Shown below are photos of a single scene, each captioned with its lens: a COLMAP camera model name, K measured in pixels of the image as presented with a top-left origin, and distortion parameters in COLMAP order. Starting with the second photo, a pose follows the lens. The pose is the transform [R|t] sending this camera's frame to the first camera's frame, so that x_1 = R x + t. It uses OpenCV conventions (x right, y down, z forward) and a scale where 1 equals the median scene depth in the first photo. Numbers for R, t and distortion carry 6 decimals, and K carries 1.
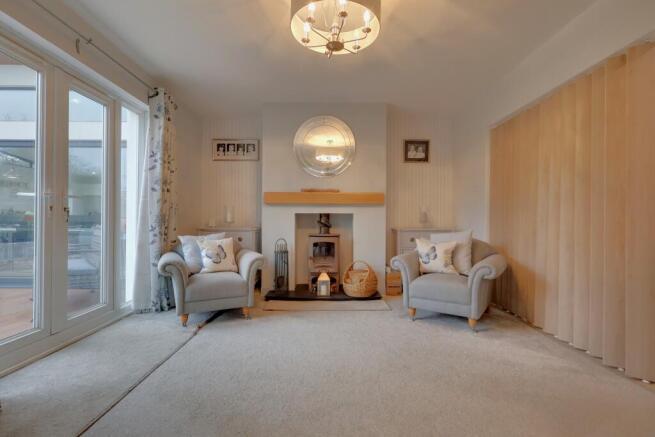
lens RADIAL K [[301.3, 0, 328.5], [0, 301.3, 216.9], [0, 0, 1]] dist [0.001026, 0.000505]
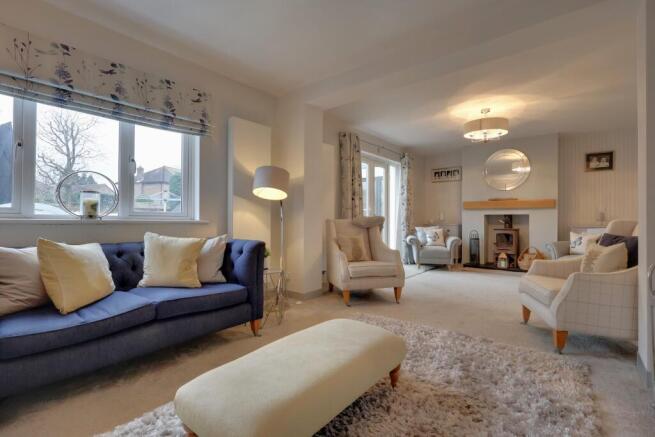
lens RADIAL K [[301.3, 0, 328.5], [0, 301.3, 216.9], [0, 0, 1]] dist [0.001026, 0.000505]
pose [[0.766038, -0.005784, -0.642769, 0.288162], [0.005834, 0.999981, -0.002044, -0.002201], [0.642769, -0.002184, 0.766057, -0.747605]]
